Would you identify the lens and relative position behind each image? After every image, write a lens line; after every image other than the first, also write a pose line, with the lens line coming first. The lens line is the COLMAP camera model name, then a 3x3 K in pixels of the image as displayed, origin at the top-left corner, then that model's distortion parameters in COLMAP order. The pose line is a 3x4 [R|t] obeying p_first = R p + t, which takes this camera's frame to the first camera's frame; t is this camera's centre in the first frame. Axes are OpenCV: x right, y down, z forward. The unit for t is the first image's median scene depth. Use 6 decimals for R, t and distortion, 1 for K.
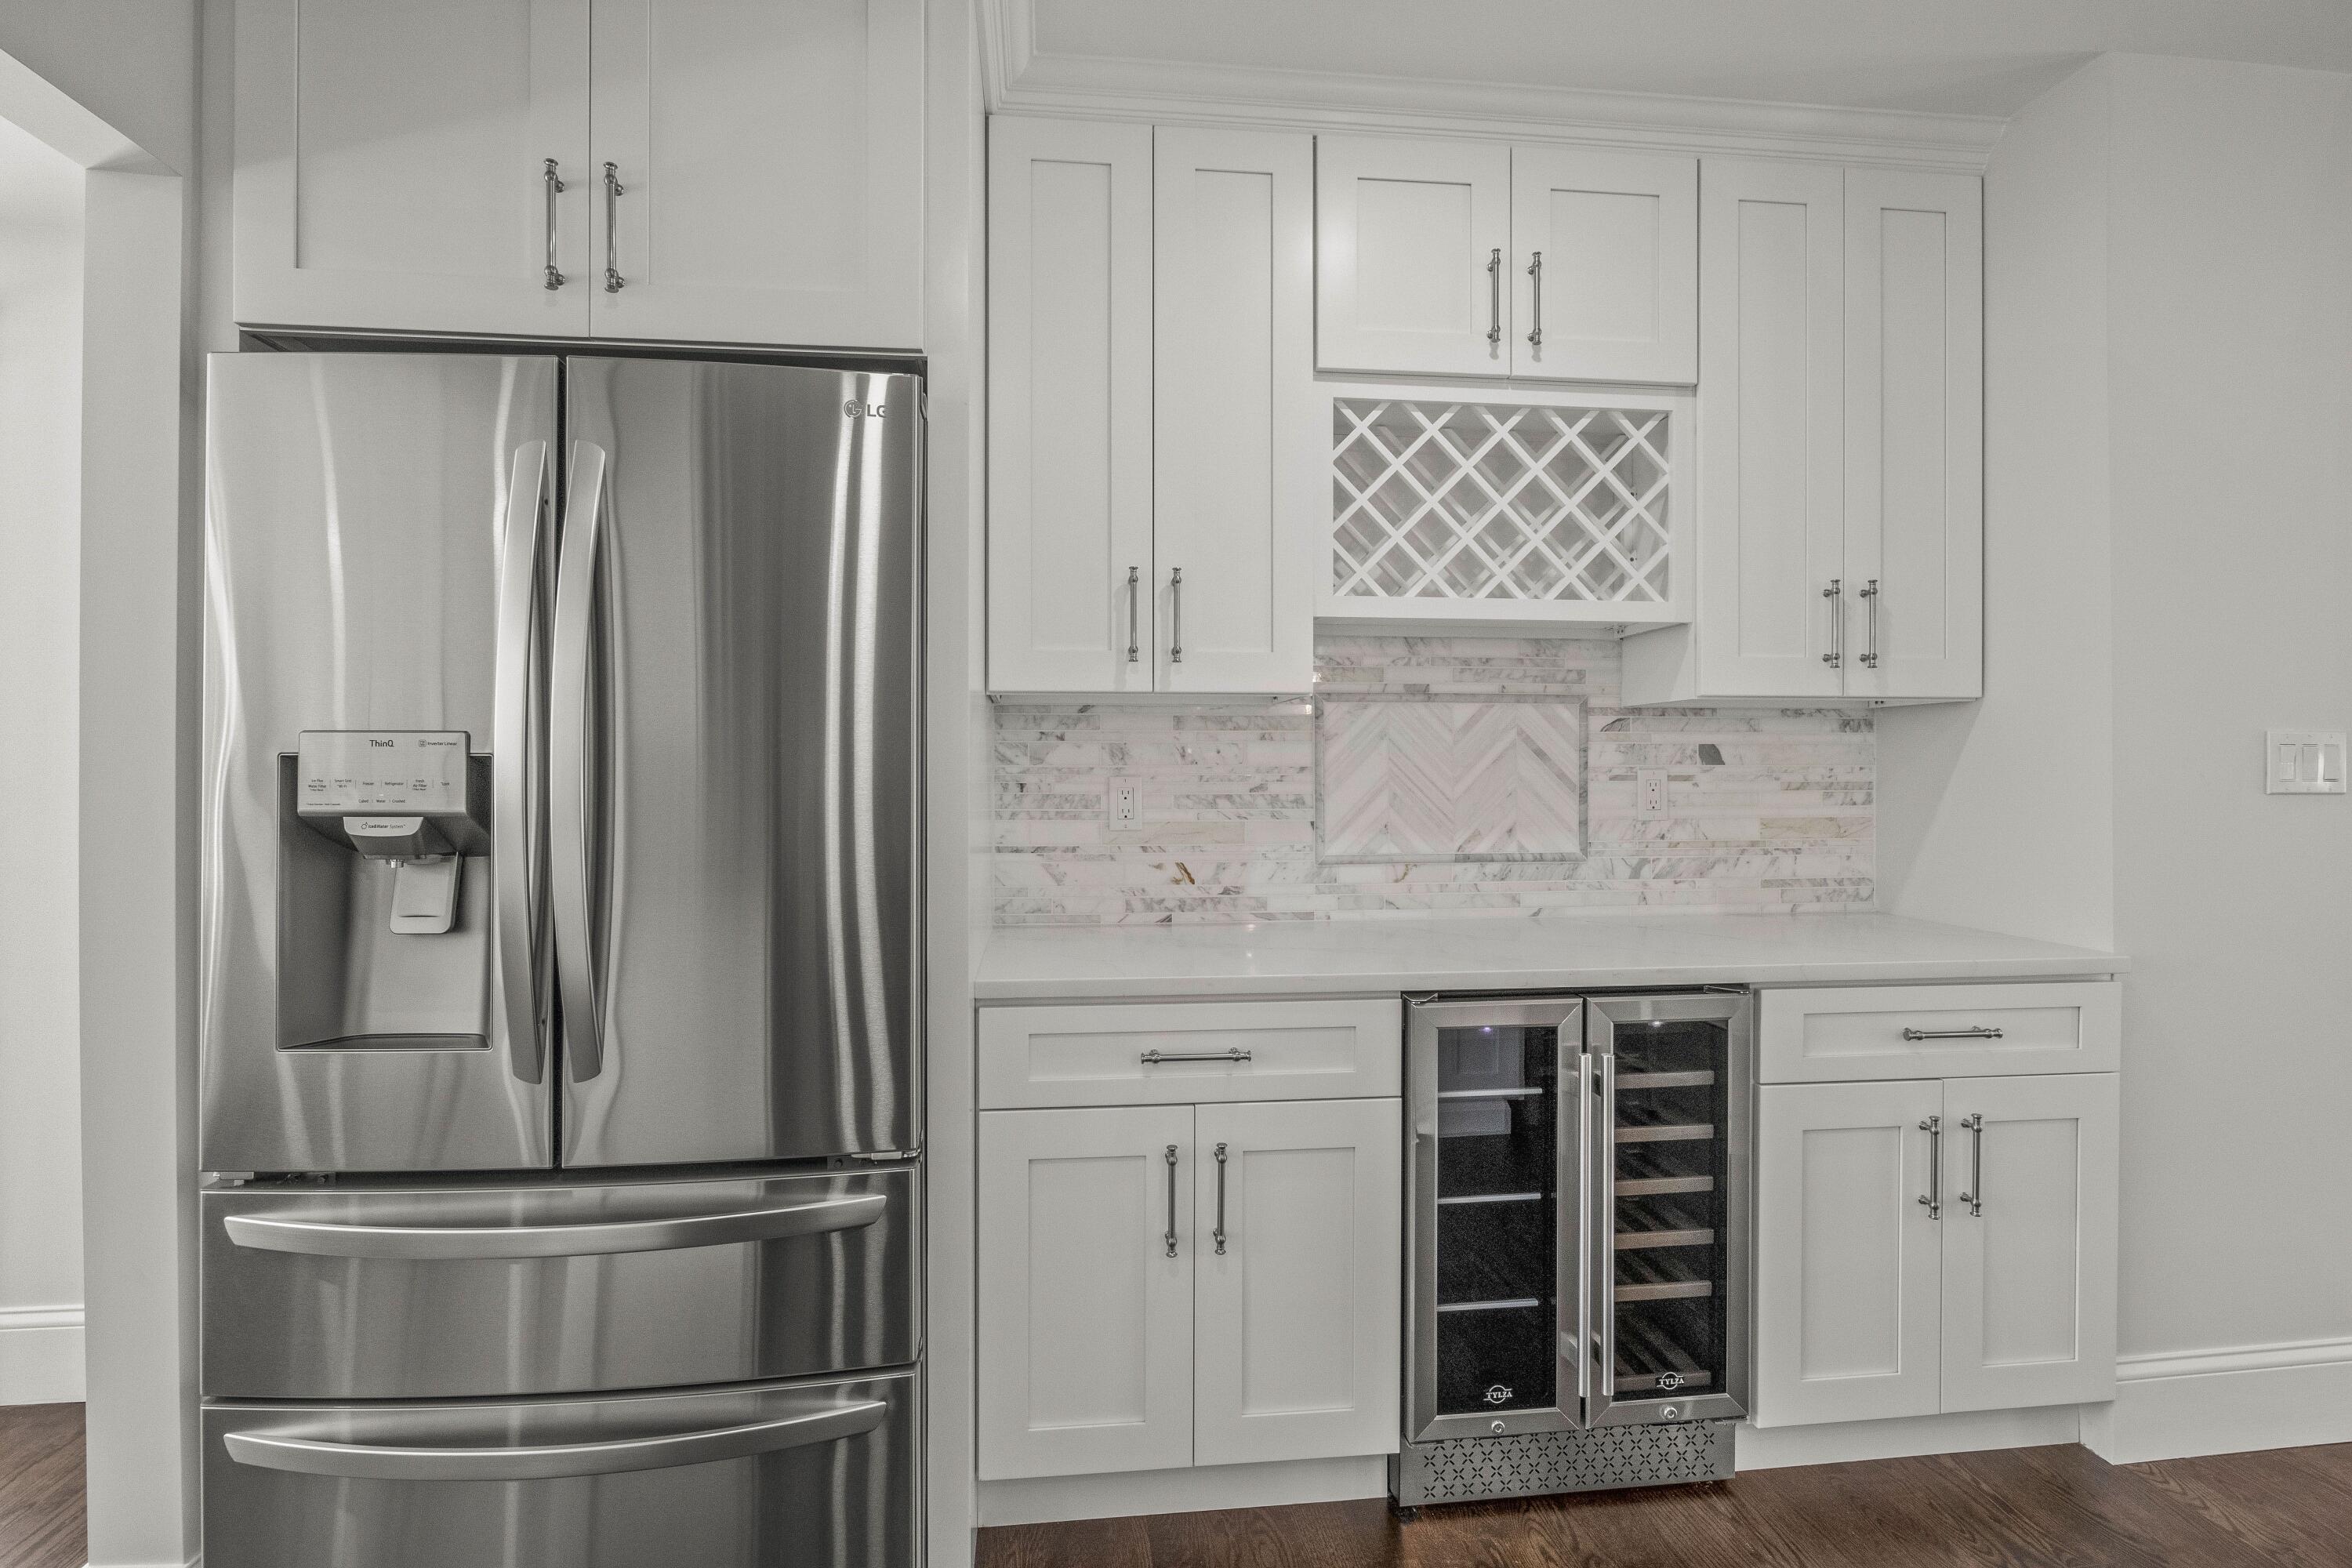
lens RADIAL K [[1168.4, 0, 1176.3], [0, 1168.4, 776.3], [0, 0, 1]] dist [-0.021936, 0.005858]
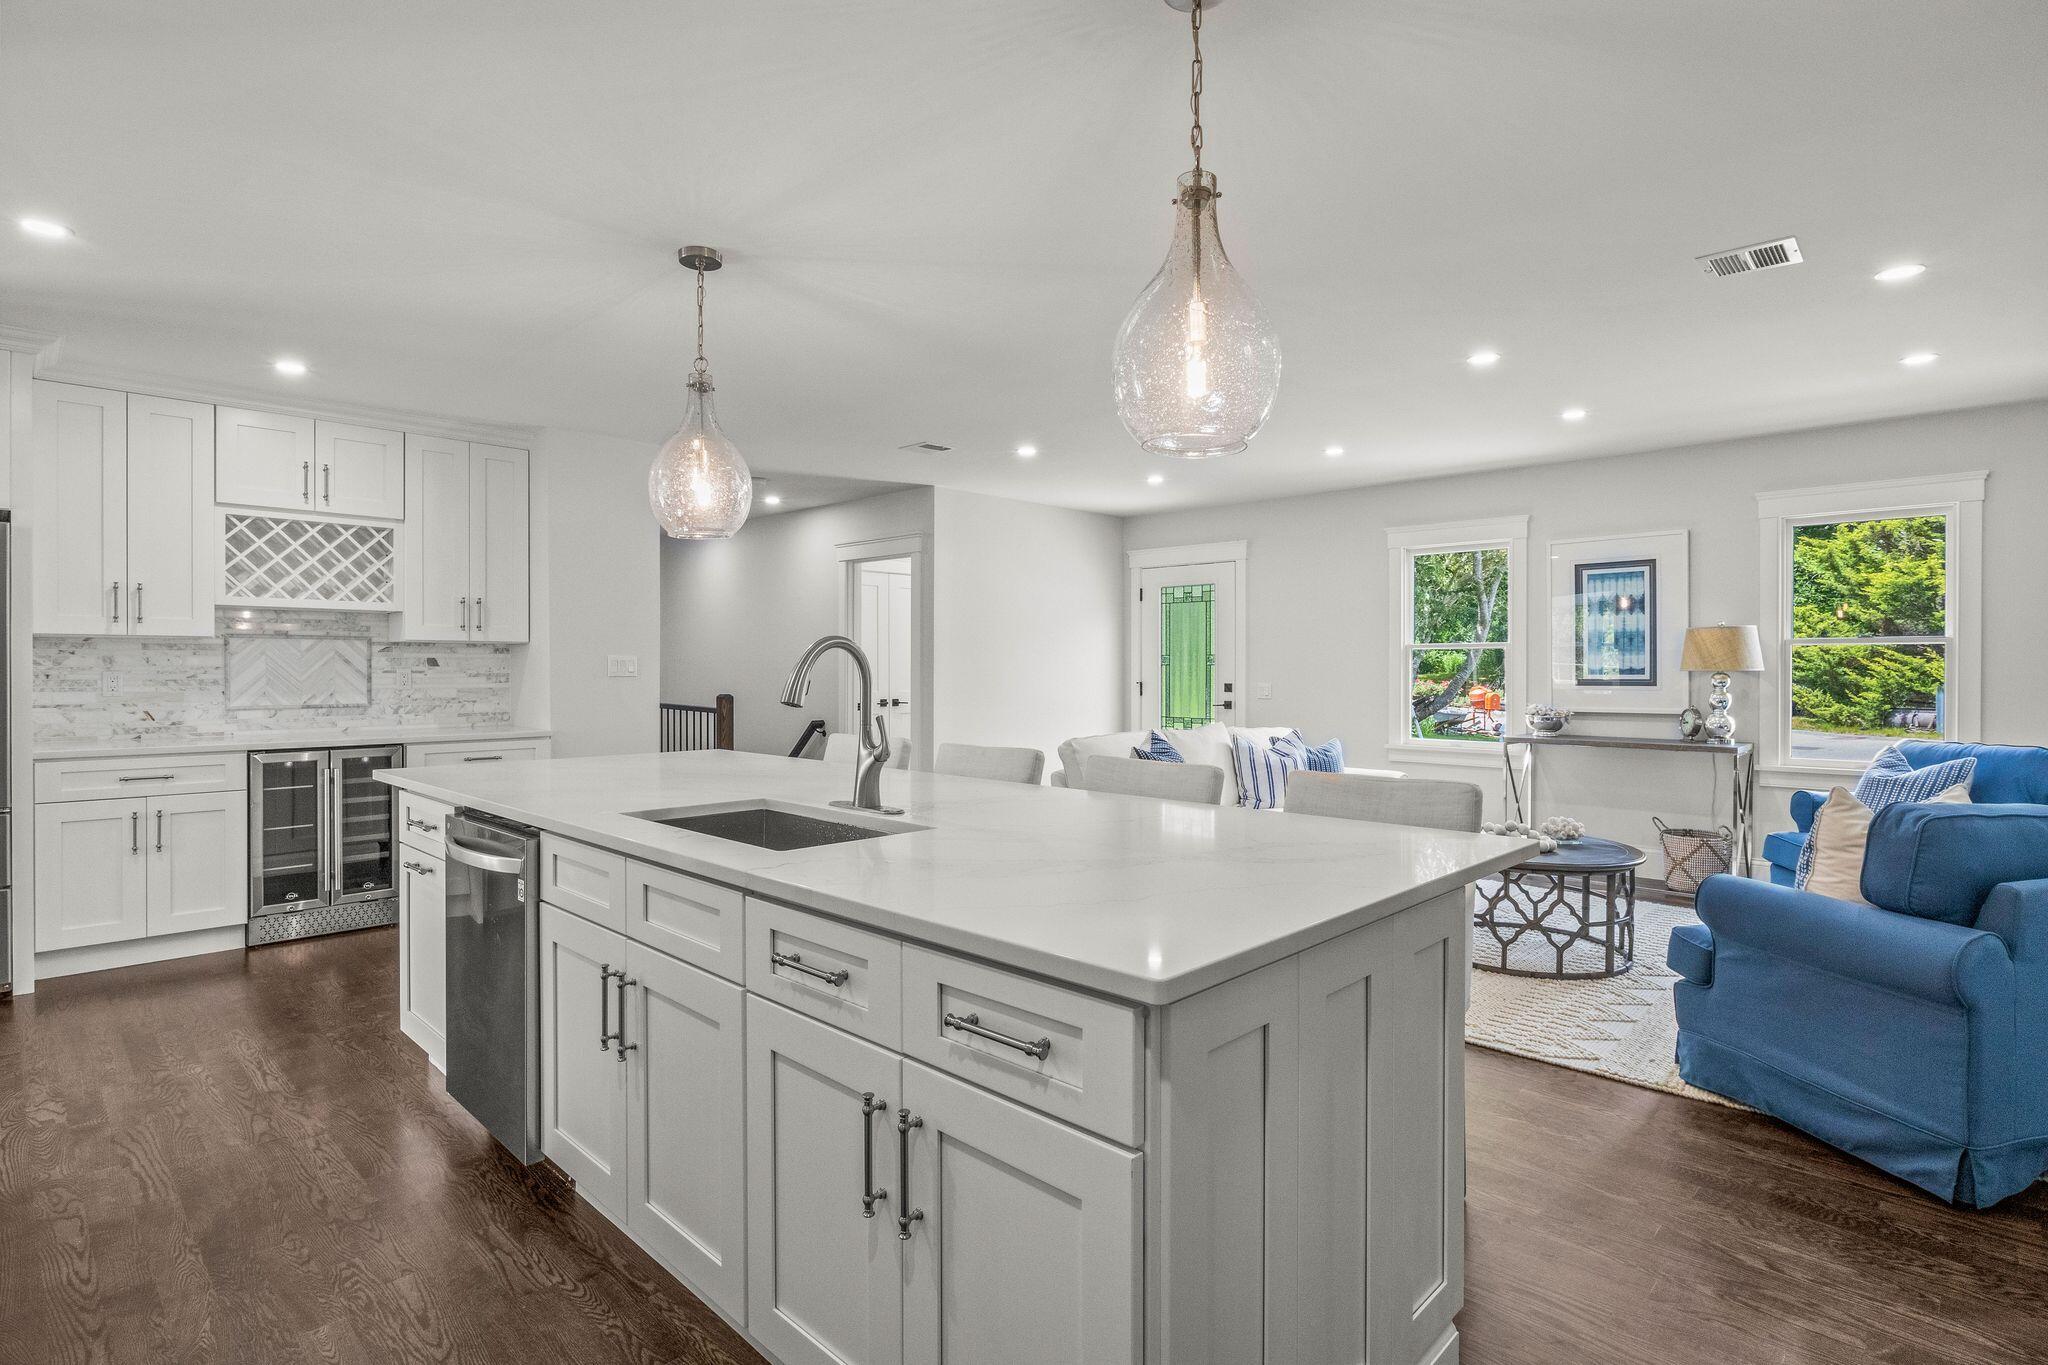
lens RADIAL K [[1017.4, 0, 1024.3], [0, 1017.4, 675.8], [0, 0, 1]] dist [-0.021936, 0.005858]
pose [[0.774708, -0.003020, 0.632311, 0.089452], [-0.000291, 0.999987, 0.005132, -0.001601], [-0.632319, -0.004160, 0.774697, -1.495009]]
